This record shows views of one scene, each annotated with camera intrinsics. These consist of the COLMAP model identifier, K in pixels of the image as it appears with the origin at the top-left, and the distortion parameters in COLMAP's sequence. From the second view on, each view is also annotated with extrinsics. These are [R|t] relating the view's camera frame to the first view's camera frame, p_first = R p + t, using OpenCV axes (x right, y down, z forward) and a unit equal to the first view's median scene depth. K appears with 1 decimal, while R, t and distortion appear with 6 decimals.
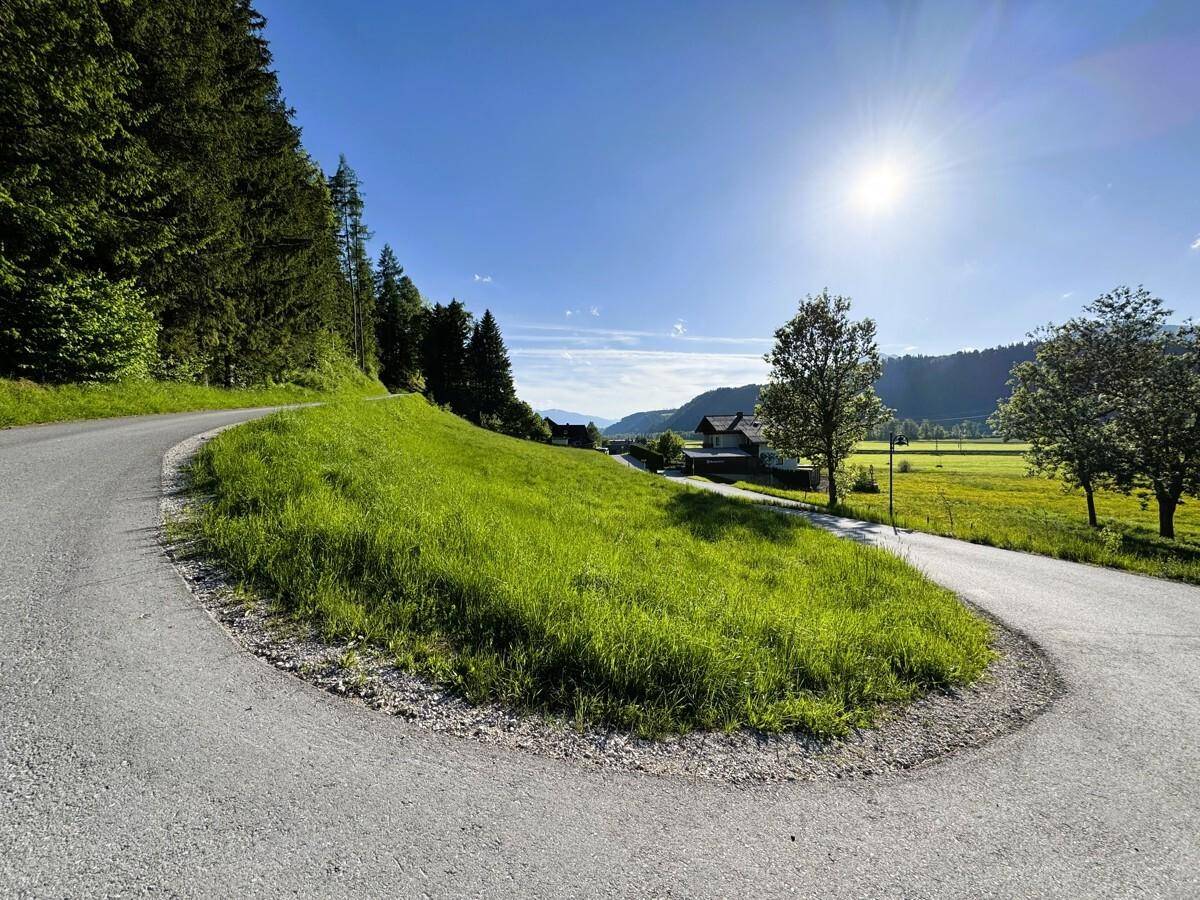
lens RADIAL K [[482.0, 0, 598.6], [0, 482.0, 449.1], [0, 0, 1]] dist [-0.001933, 0.000301]
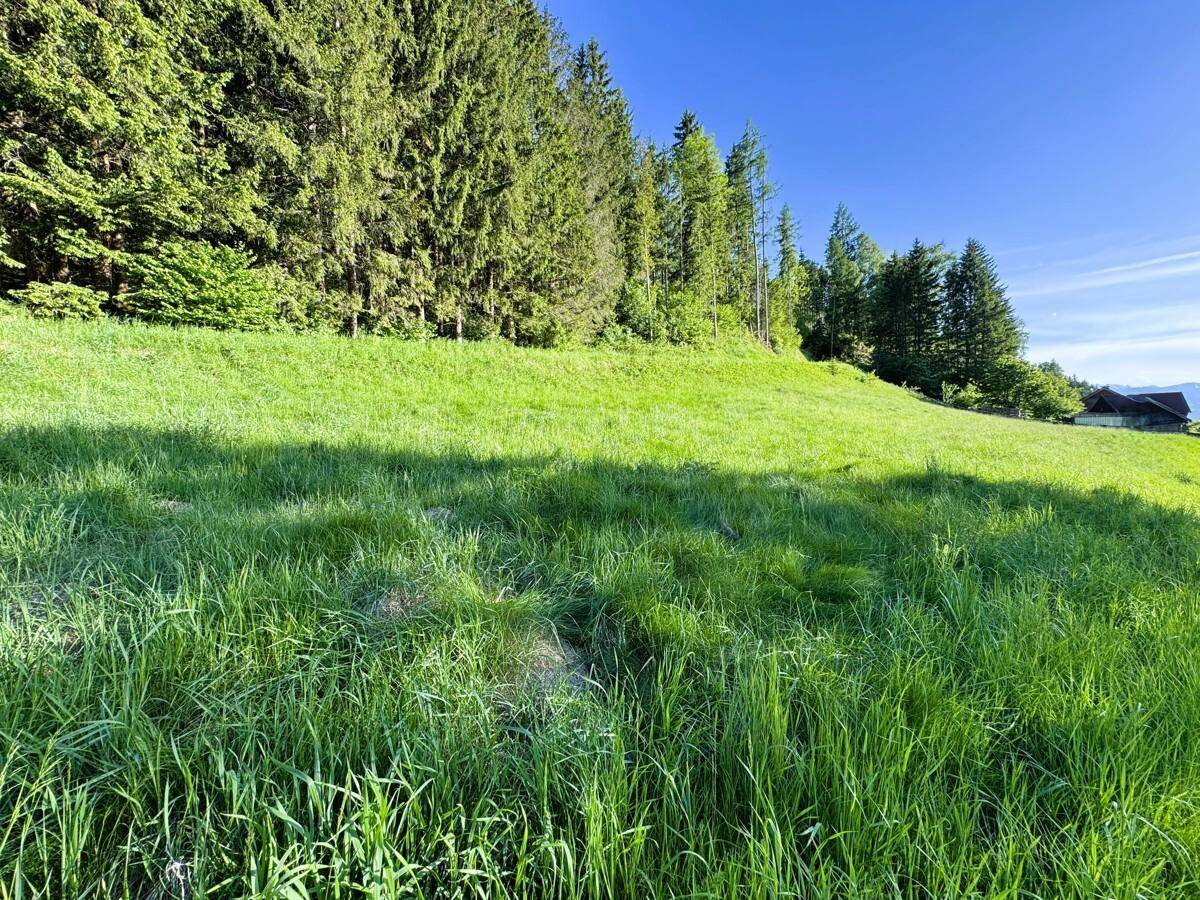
lens RADIAL K [[482.0, 0, 599.9], [0, 482.0, 444.4], [0, 0, 1]] dist [-0.001933, 0.000301]
pose [[0.555884, 0.019938, -0.831021, 0.101175], [-0.014791, 0.999791, 0.014094, 0.019972], [0.831129, 0.004457, 0.556062, 0.237145]]
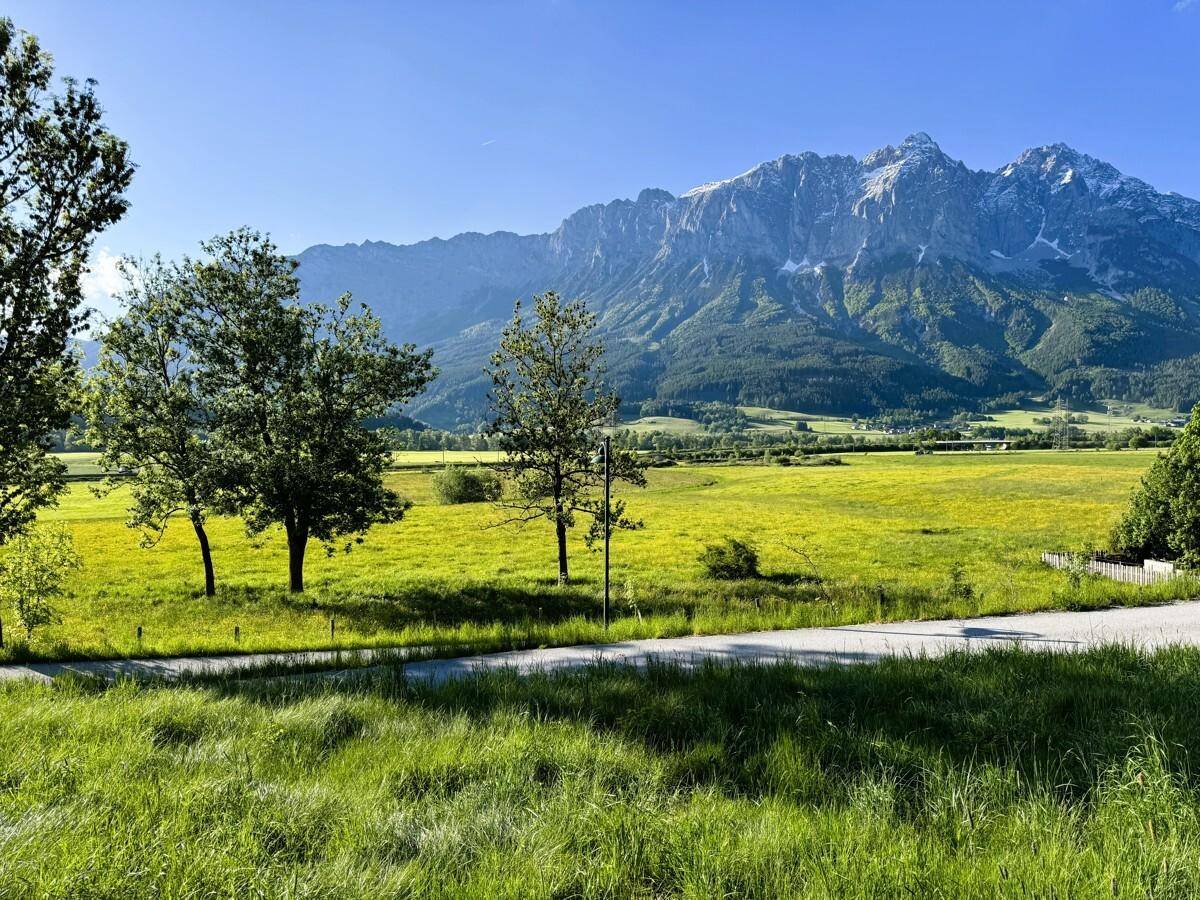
lens RADIAL K [[842.6, 0, 605.8], [0, 842.6, 460.7], [0, 0, 1]] dist [0.029721, -0.041370]
pose [[-0.052060, -0.001445, 0.998643, -0.060269], [0.023074, 0.999730, 0.002649, -0.003820], [-0.998377, 0.023180, -0.052012, 0.315732]]
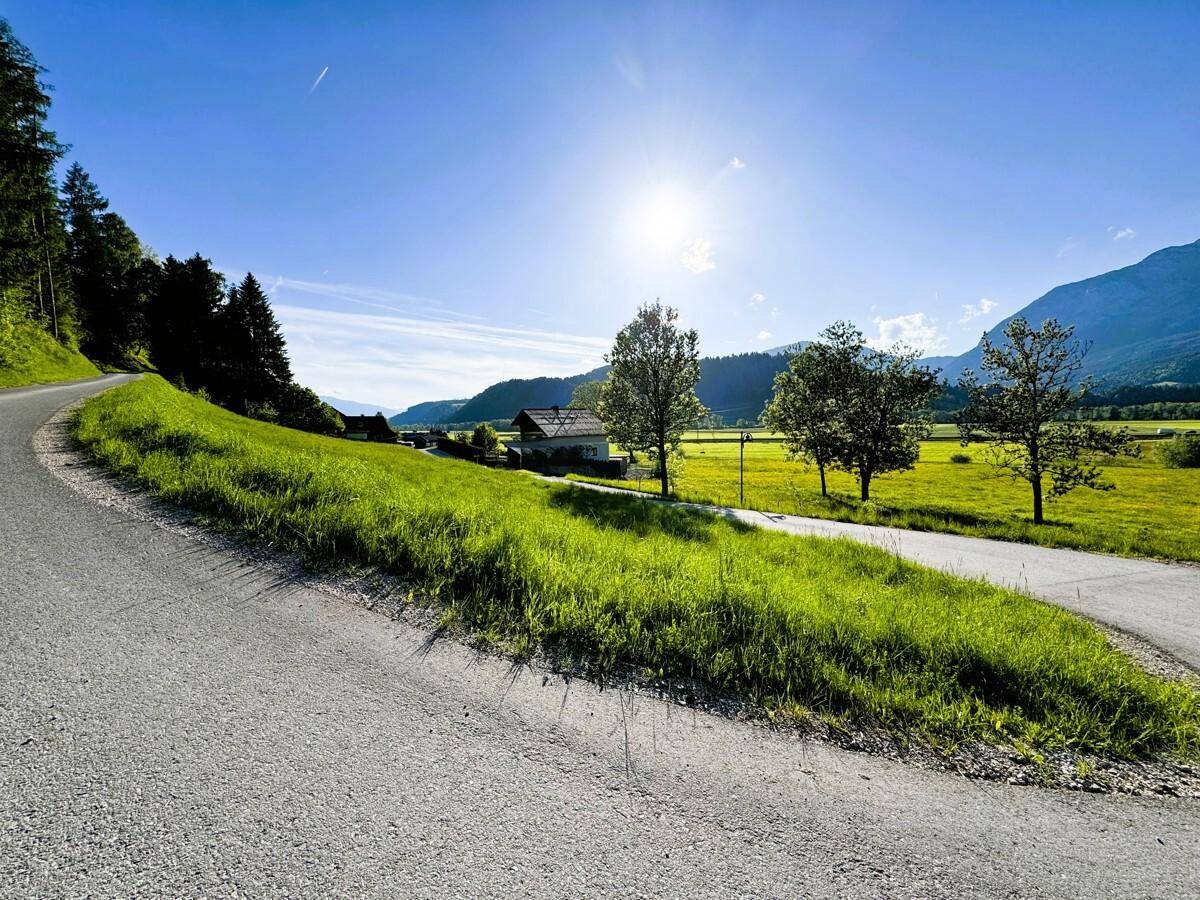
lens RADIAL K [[482.0, 0, 601.0], [0, 482.0, 447.6], [0, 0, 1]] dist [-0.001933, 0.000301]
pose [[0.908346, -0.019593, 0.417761, -0.061039], [0.012761, 0.999735, 0.019141, -0.006326], [-0.418025, -0.012056, 0.908355, 0.020357]]
